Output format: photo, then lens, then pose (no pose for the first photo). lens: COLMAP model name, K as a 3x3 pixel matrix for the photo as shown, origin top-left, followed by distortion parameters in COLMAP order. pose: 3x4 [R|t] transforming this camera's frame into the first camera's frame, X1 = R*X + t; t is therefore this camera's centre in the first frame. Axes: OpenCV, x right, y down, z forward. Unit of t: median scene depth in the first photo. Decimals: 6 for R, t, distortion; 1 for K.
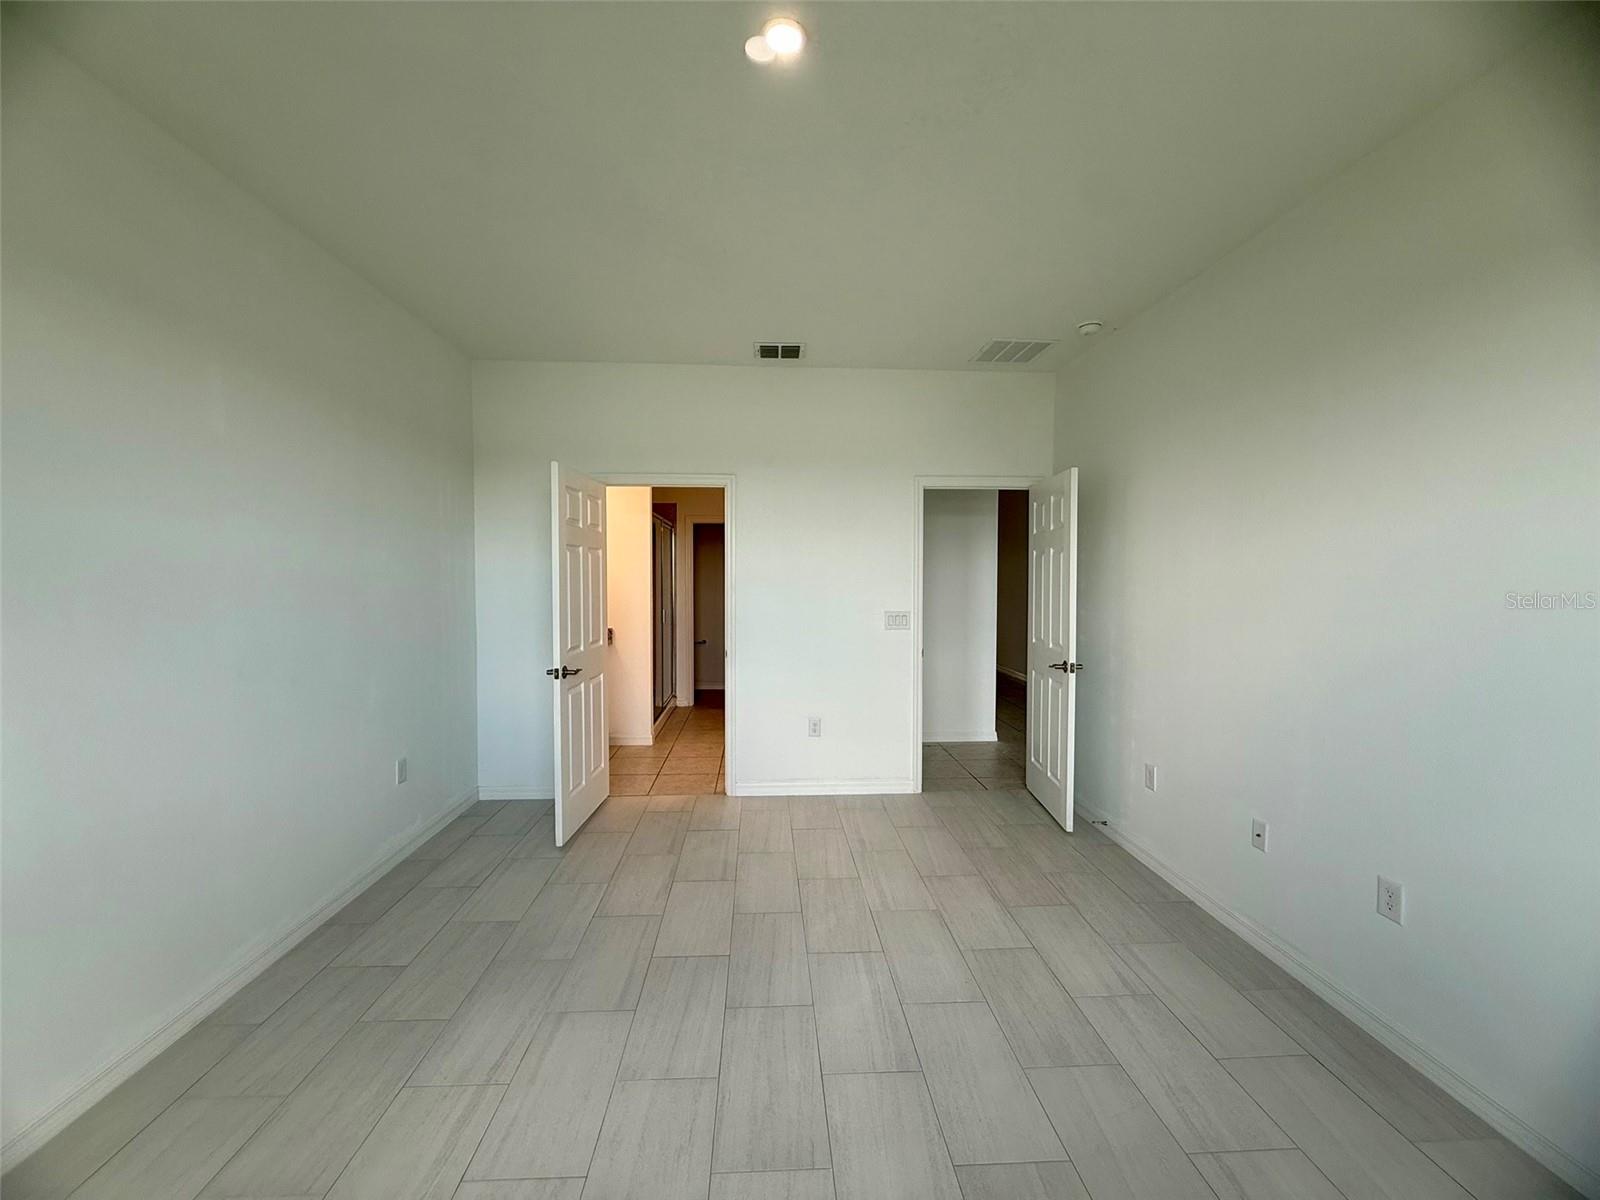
lens RADIAL K [[639.1, 0, 794.3], [0, 639.1, 598.0], [0, 0, 1]] dist [0.002805, -0.001903]
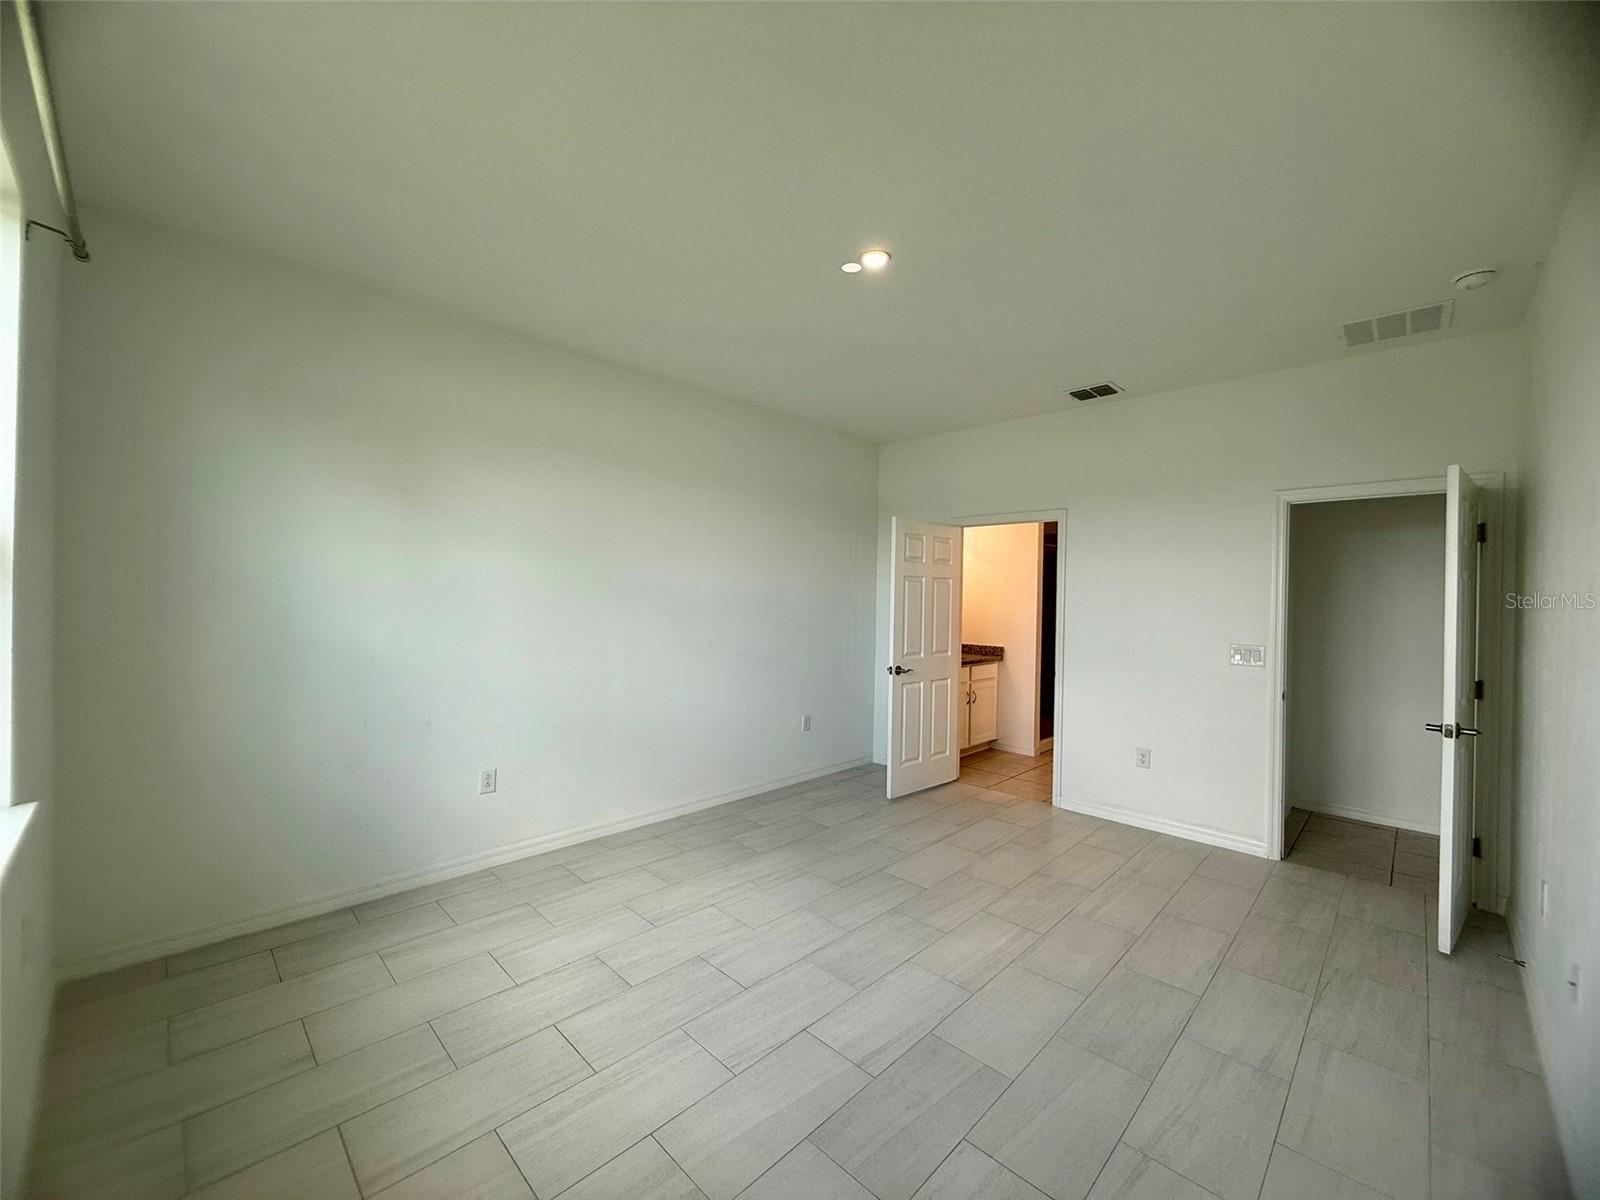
lens RADIAL K [[639.1, 0, 796.1], [0, 639.1, 597.5], [0, 0, 1]] dist [0.002805, -0.001903]
pose [[0.673859, 0.010178, -0.738790, 0.466097], [-0.042305, 0.998796, -0.024826, 0.004210], [0.737648, 0.047983, 0.673478, -0.074474]]
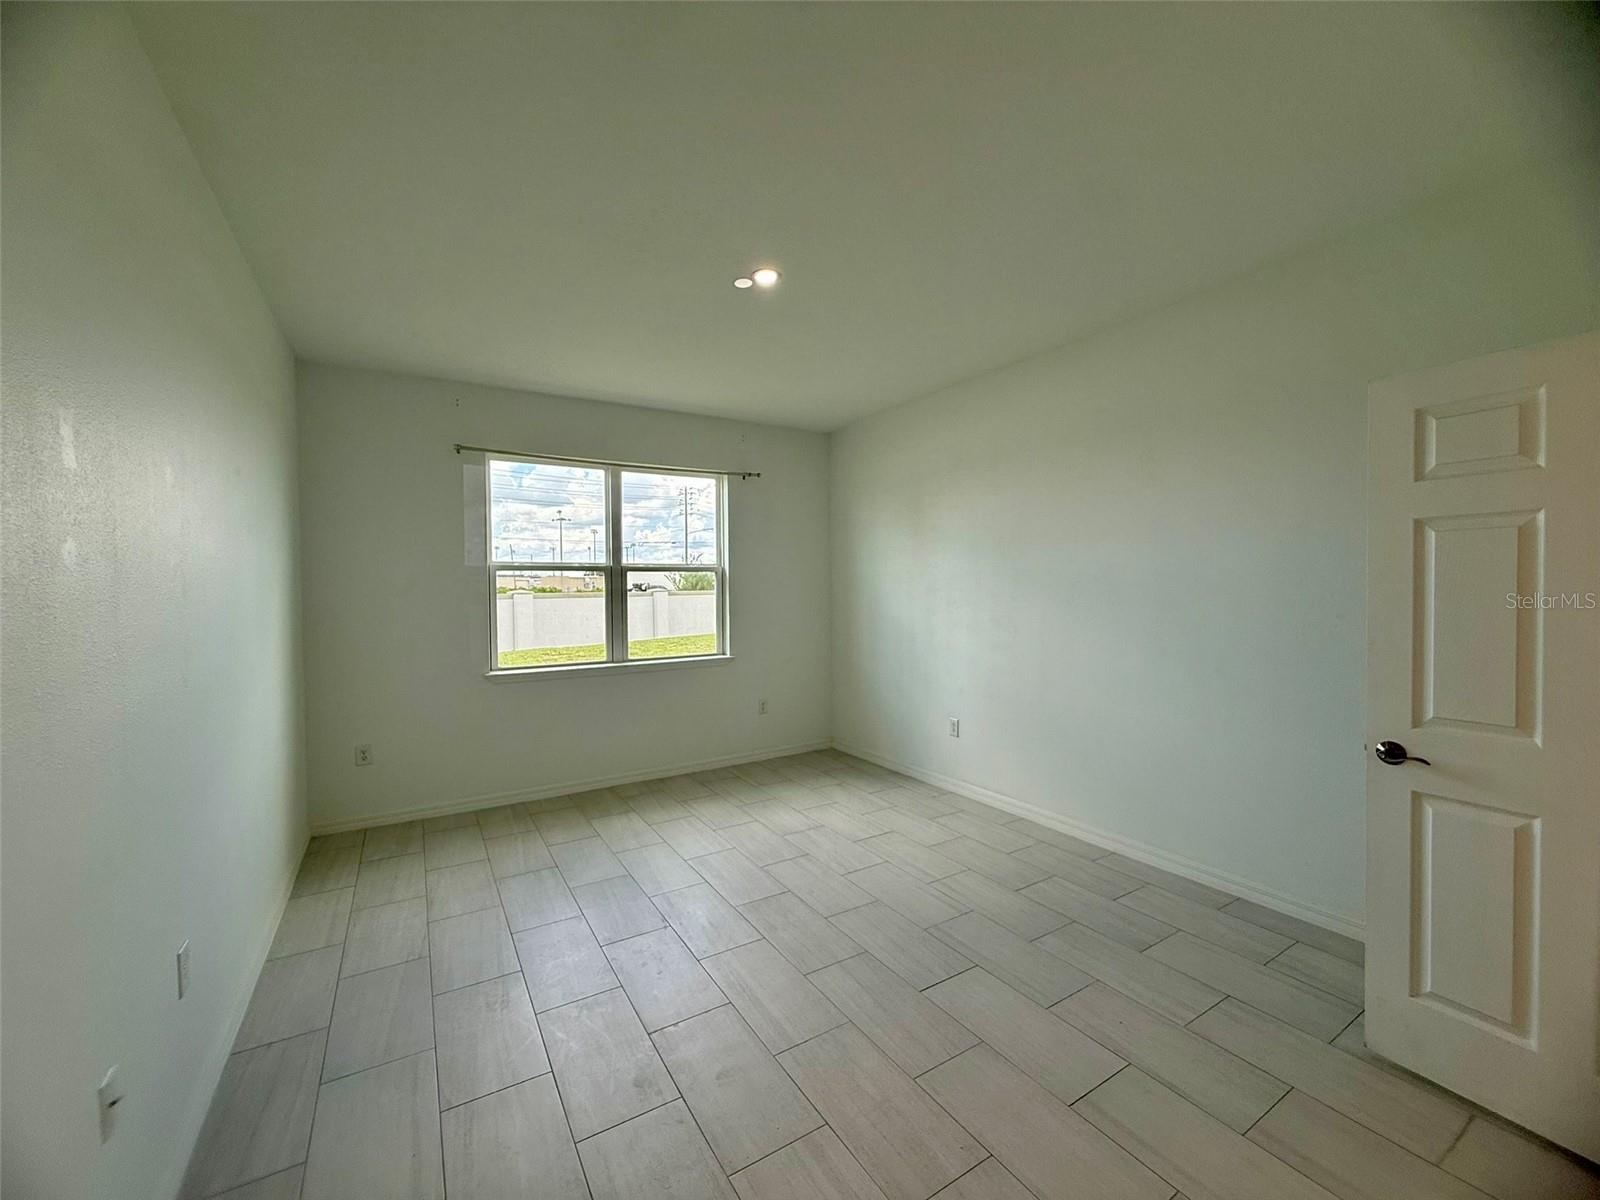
lens RADIAL K [[639.1, 0, 789.9], [0, 639.1, 590.9], [0, 0, 1]] dist [0.002805, -0.001903]
pose [[-0.883579, 0.010027, -0.468175, 0.339321], [-0.006344, 0.999423, 0.033377, -0.037131], [0.468239, 0.032461, -0.883005, 1.176950]]
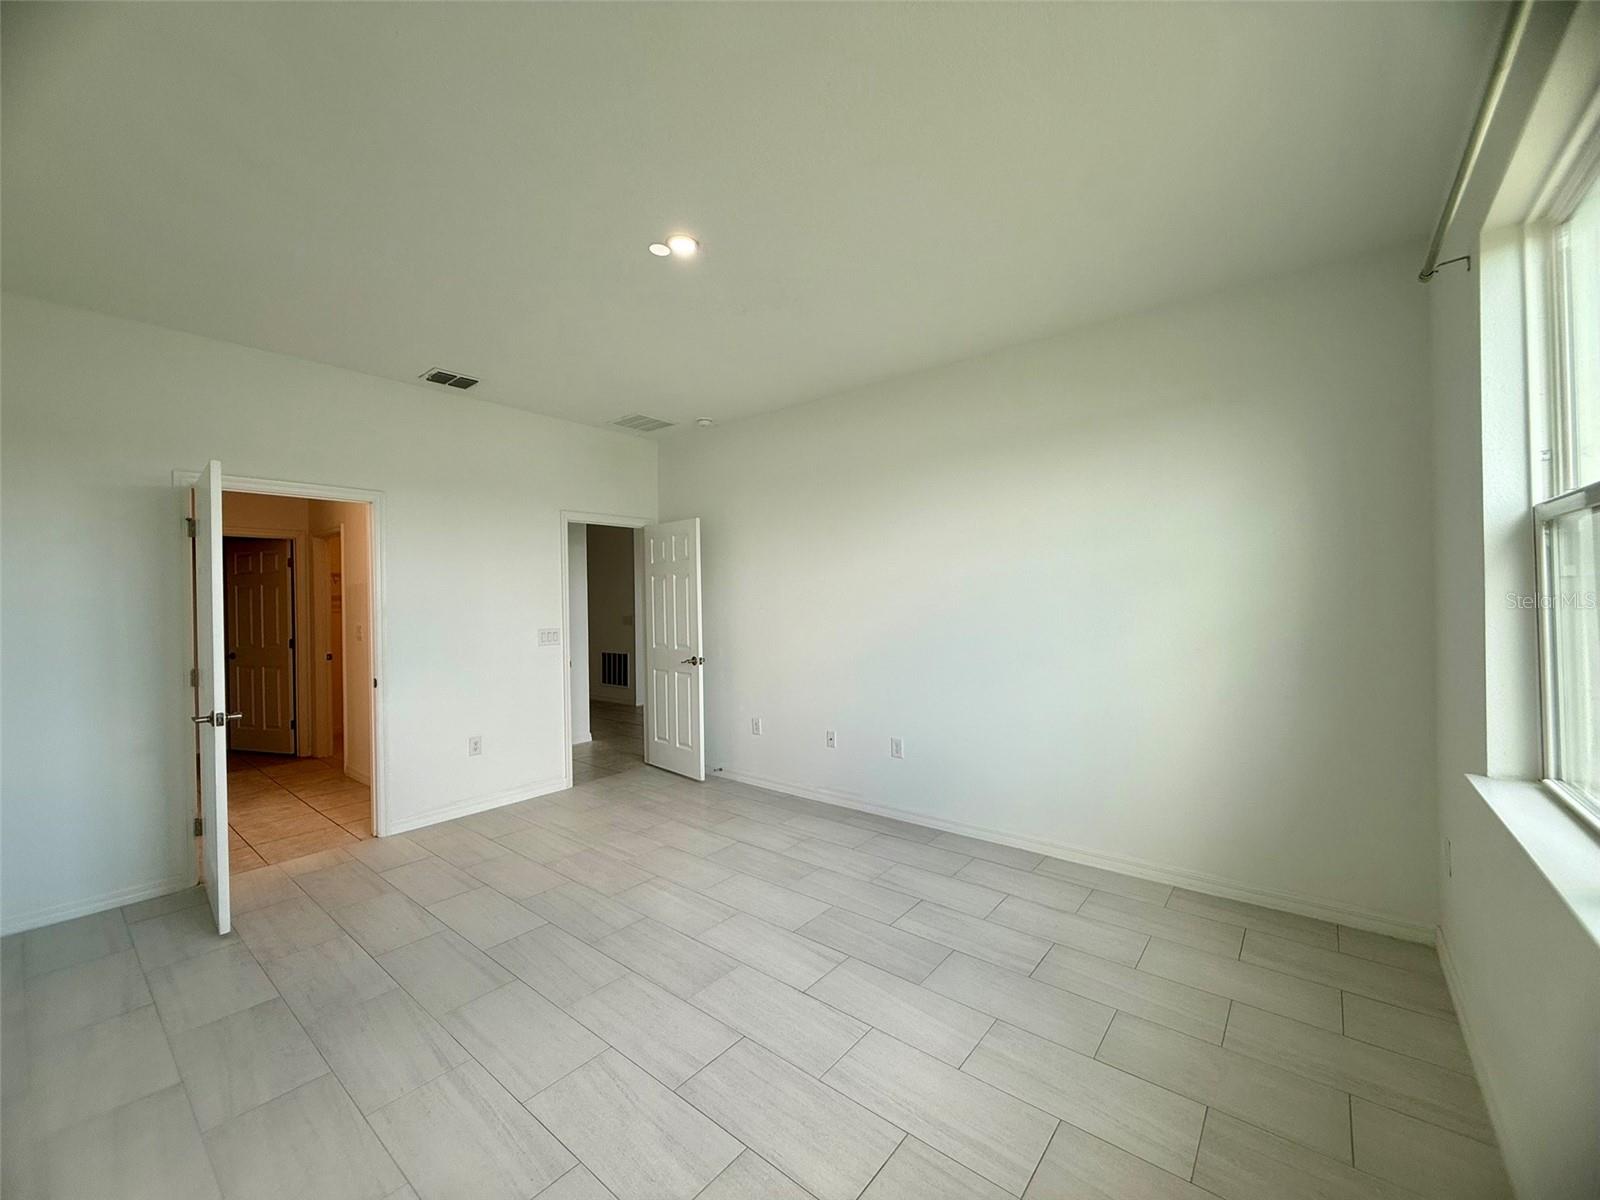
lens RADIAL K [[639.1, 0, 794.0], [0, 639.1, 595.6], [0, 0, 1]] dist [0.002805, -0.001903]
pose [[0.672743, -0.008631, 0.739826, -0.448385], [0.042501, 0.998732, -0.026996, 0.013801], [-0.738655, 0.049605, 0.672256, -0.088705]]
